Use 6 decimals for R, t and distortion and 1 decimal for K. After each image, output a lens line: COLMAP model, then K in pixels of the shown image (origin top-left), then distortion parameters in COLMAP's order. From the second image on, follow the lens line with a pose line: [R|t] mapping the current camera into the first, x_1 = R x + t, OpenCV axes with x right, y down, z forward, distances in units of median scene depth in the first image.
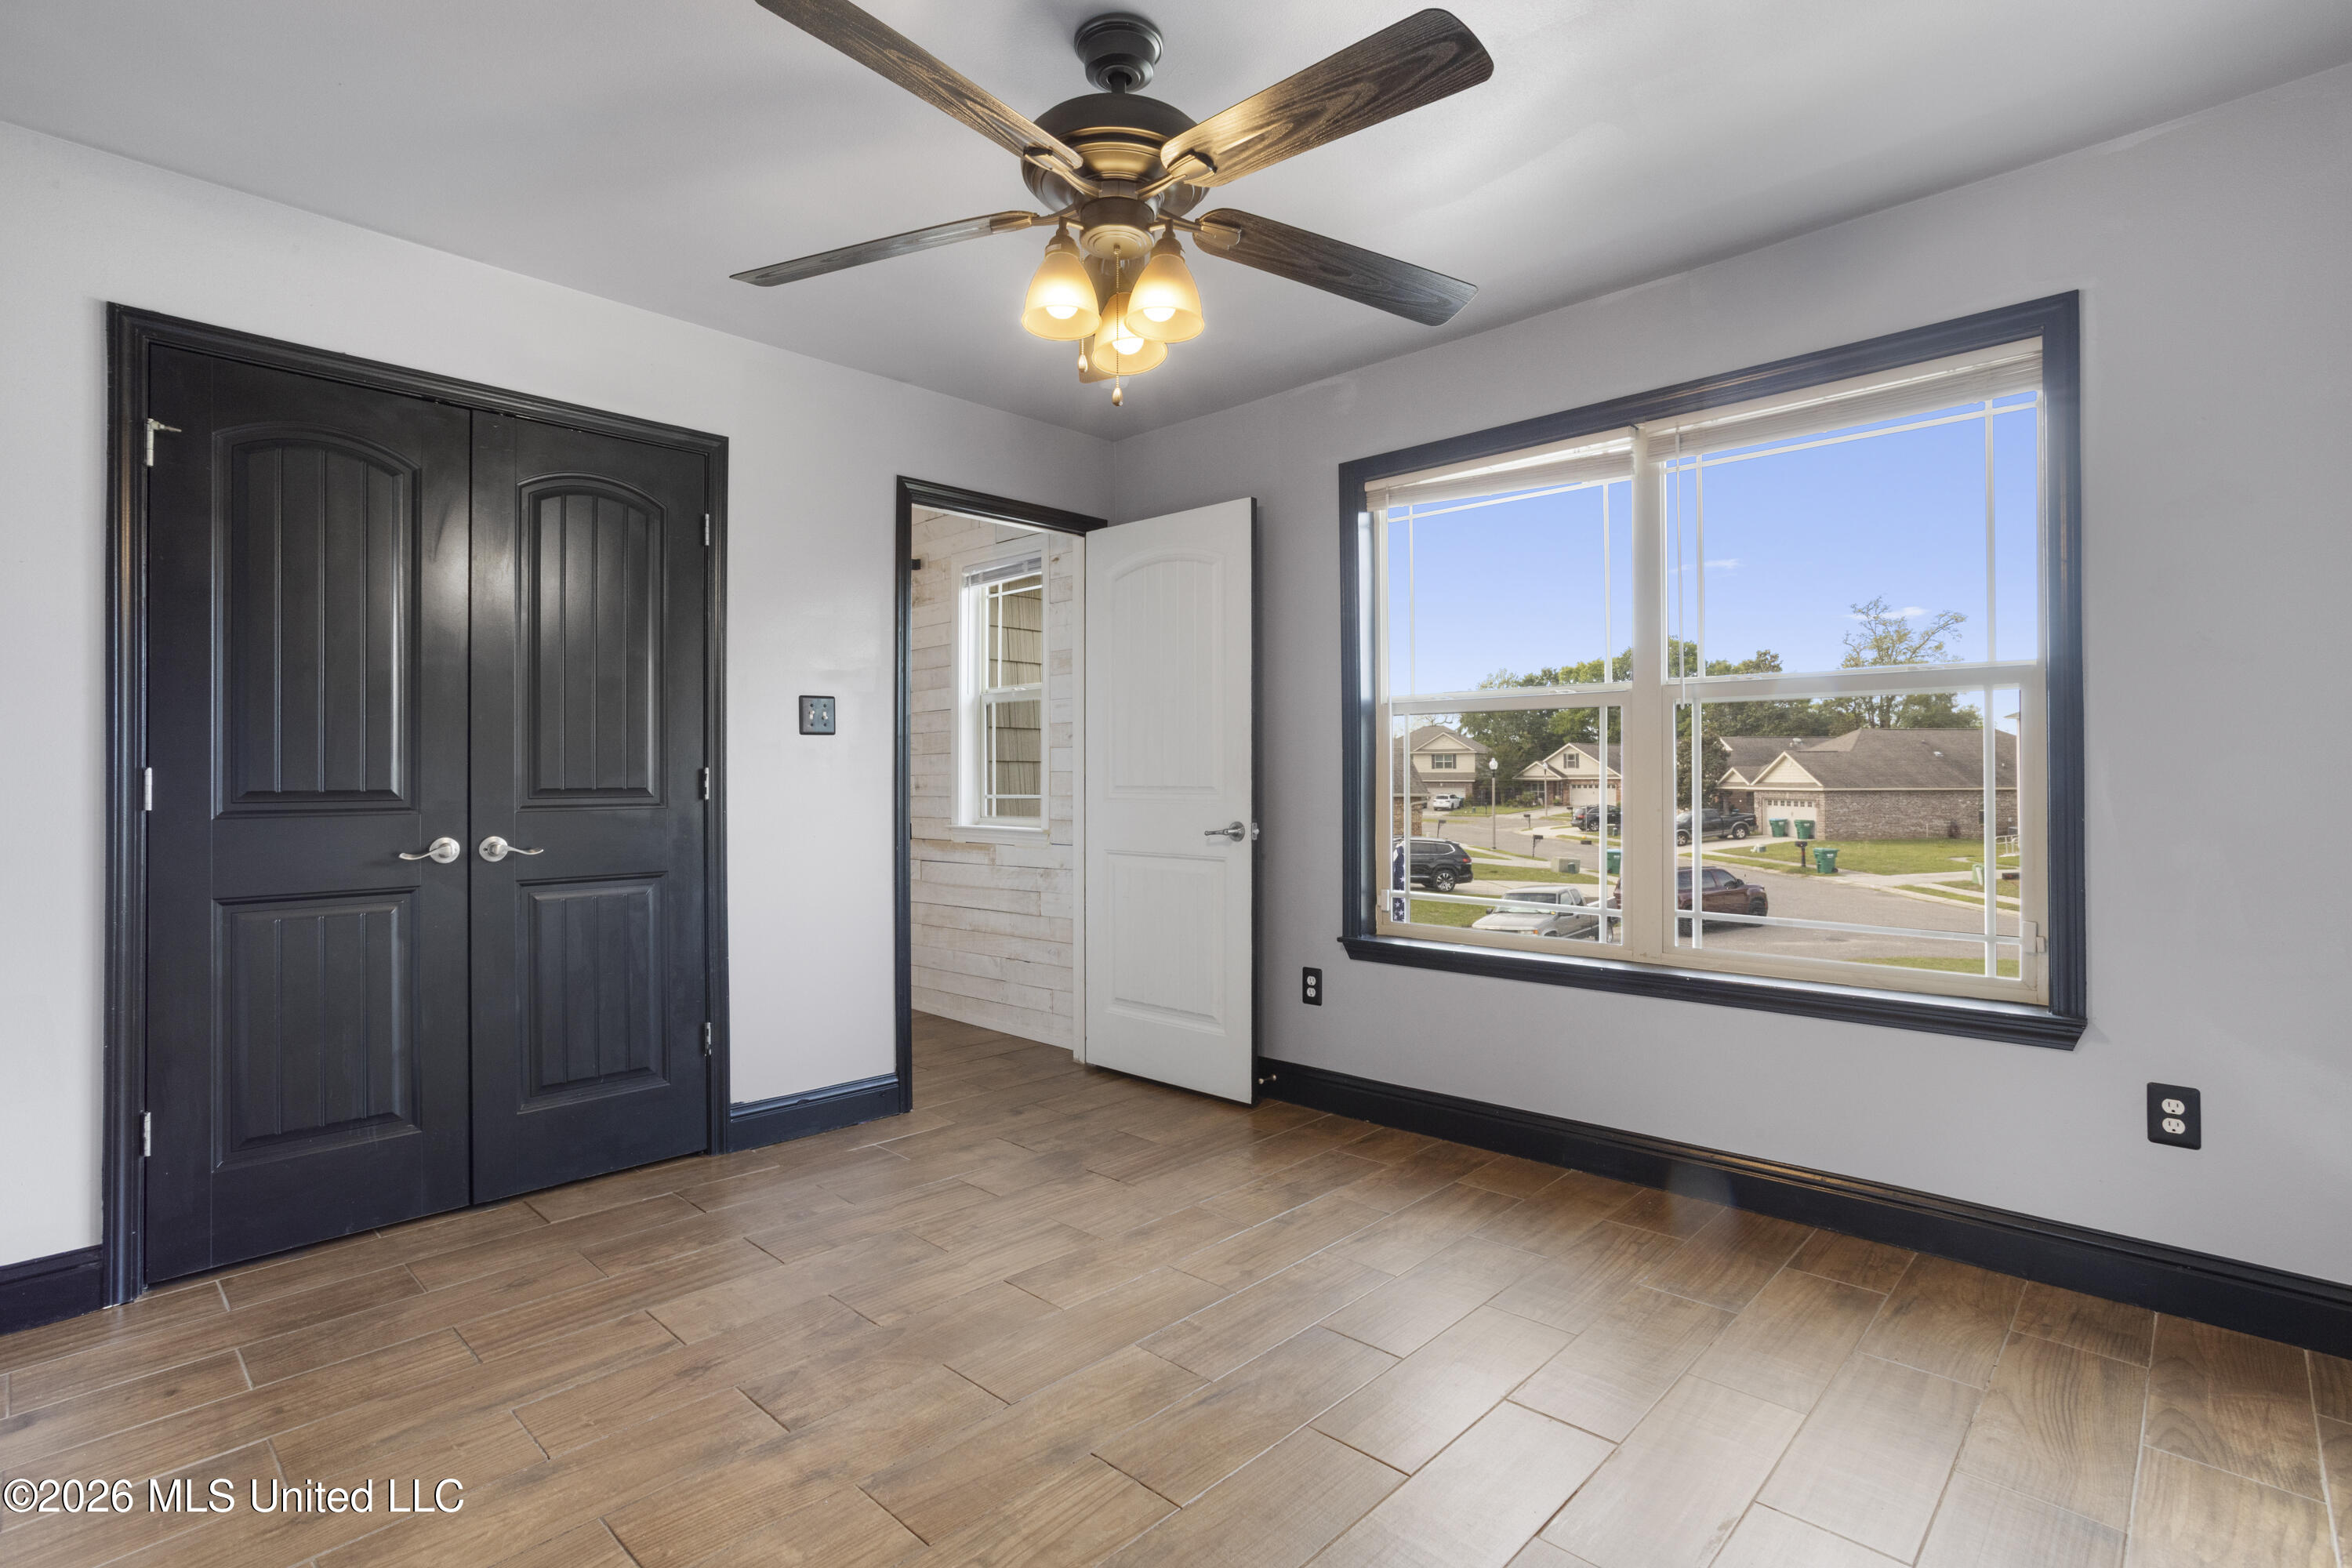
lens RADIAL K [[1128.6, 0, 1169.3], [0, 1128.6, 769.8], [0, 0, 1]] dist [-0.057613, 0.035267]
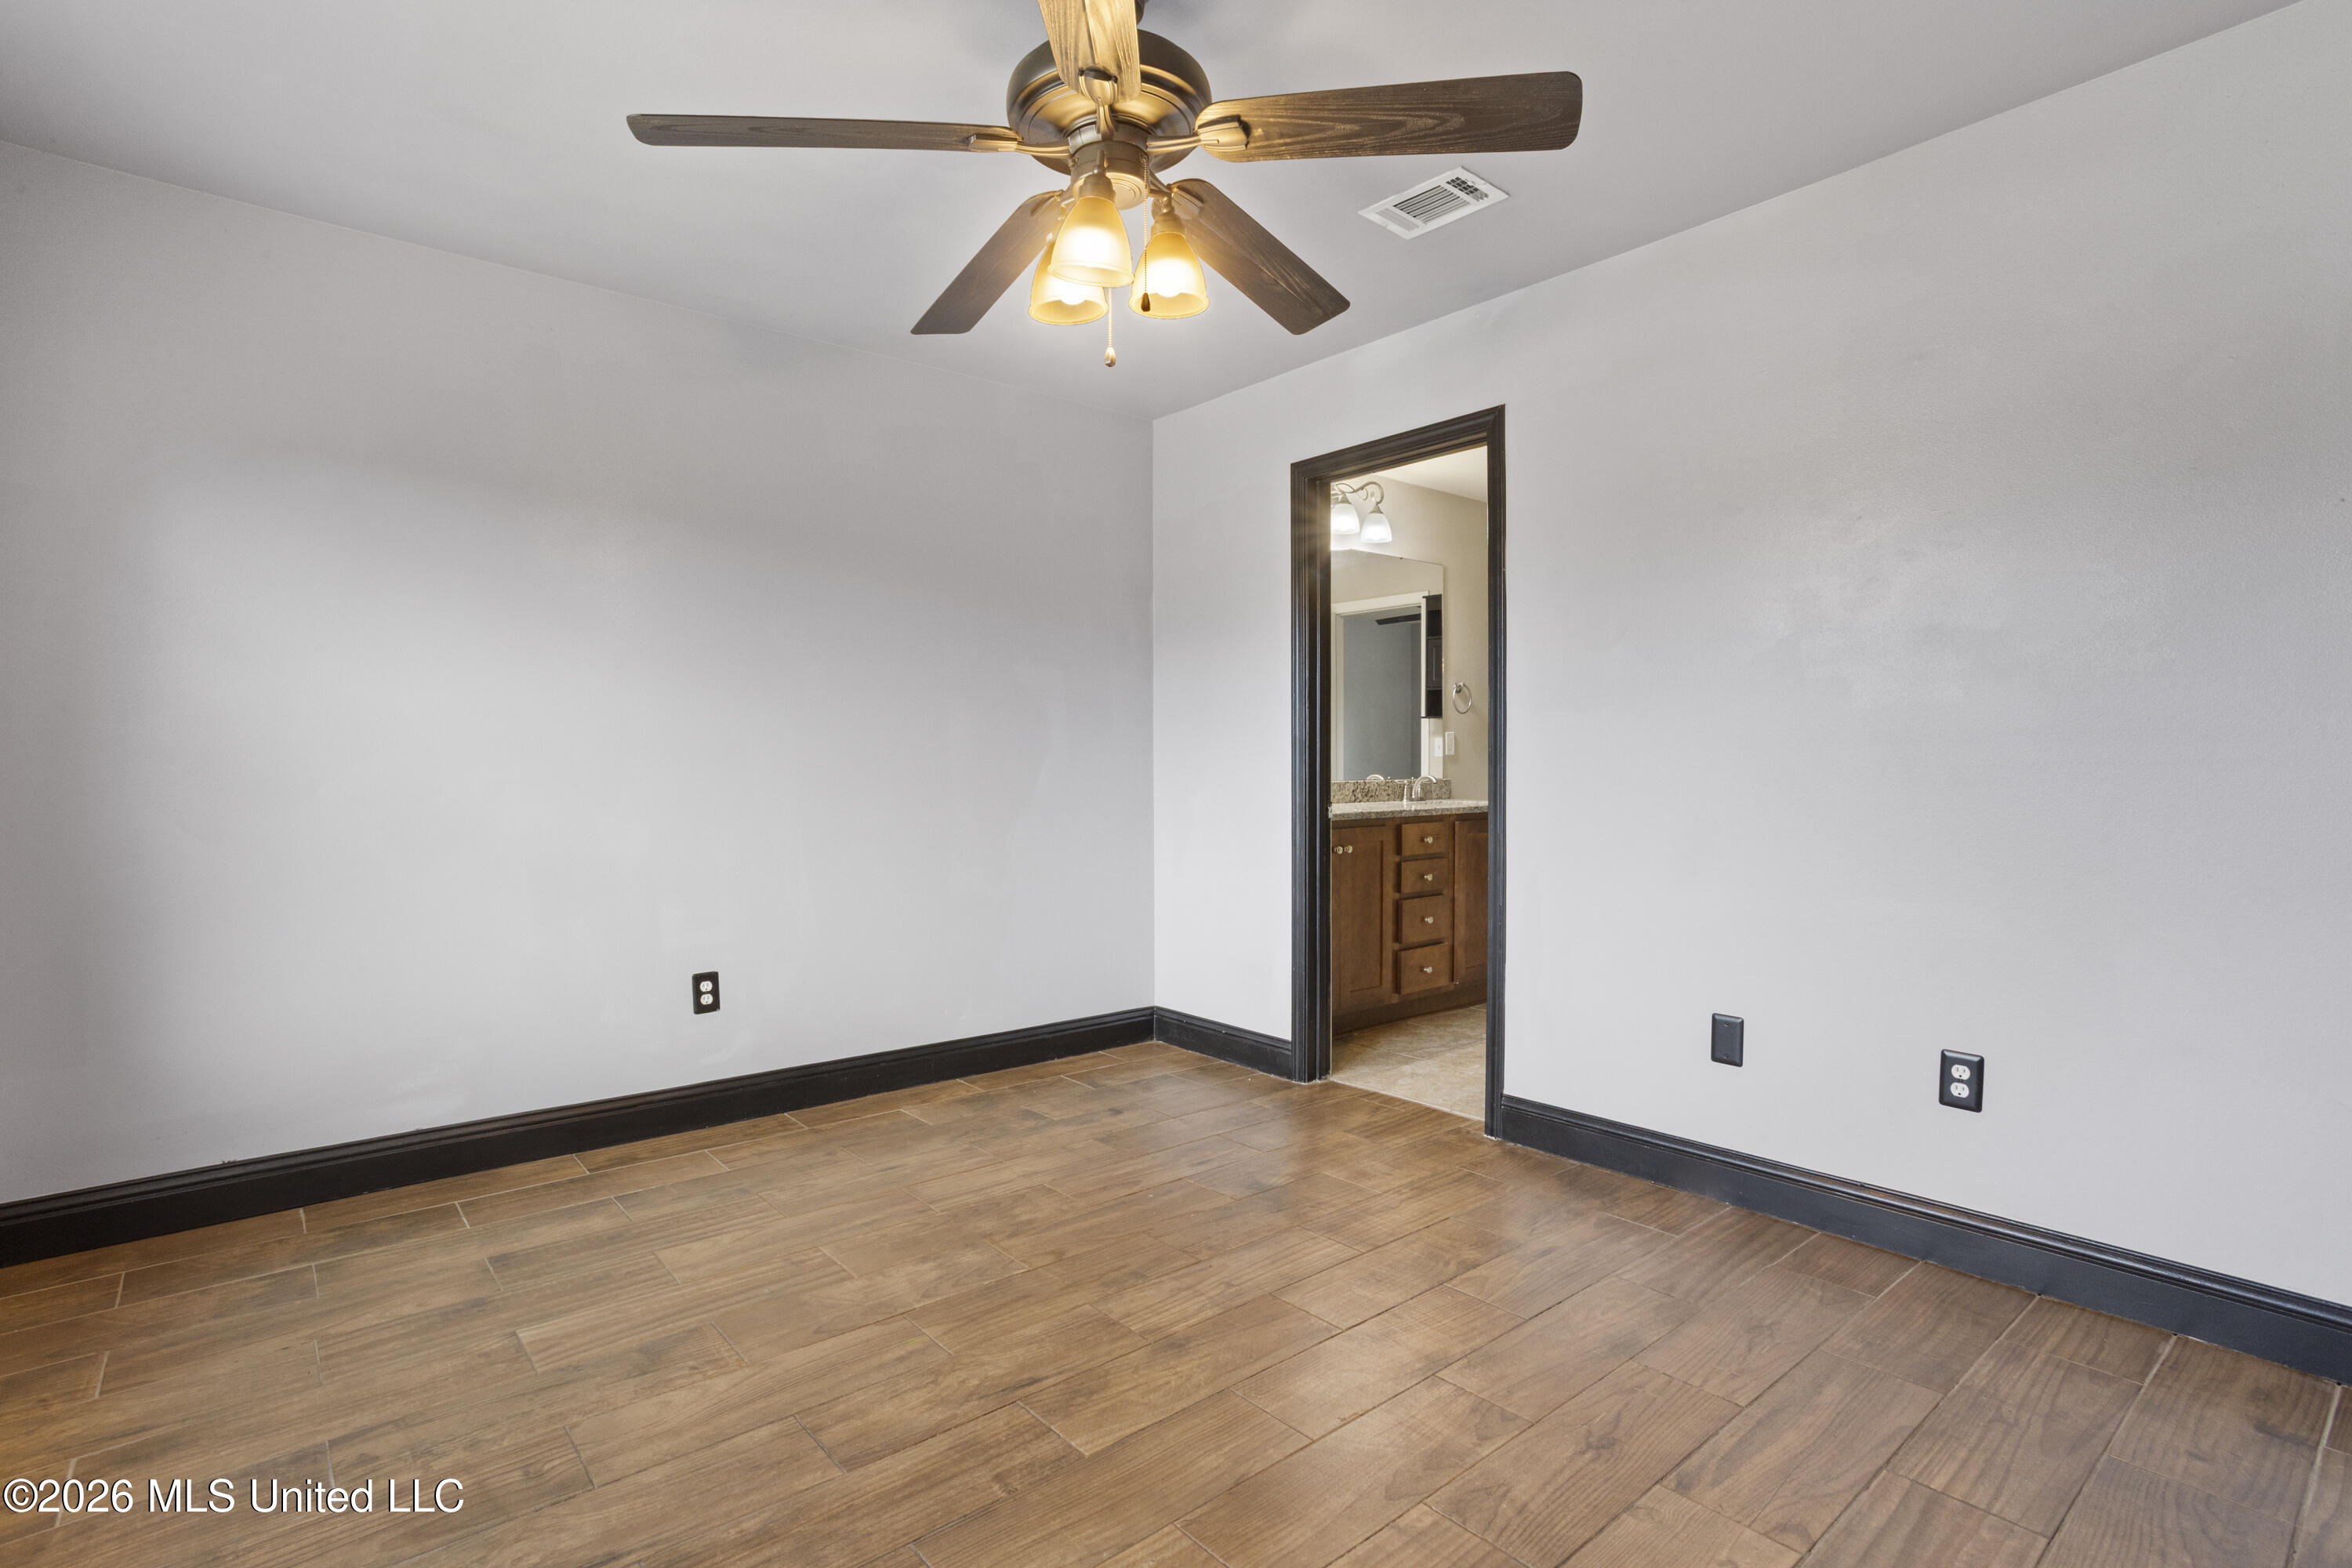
lens RADIAL K [[1128.6, 0, 1169.3], [0, 1128.6, 769.8], [0, 0, 1]] dist [-0.057613, 0.035267]
pose [[-0.994499, 0.007427, 0.104485, -0.188209], [0.006923, 0.999963, -0.005187, 0.022336], [-0.104519, -0.004435, -0.994513, 1.889293]]
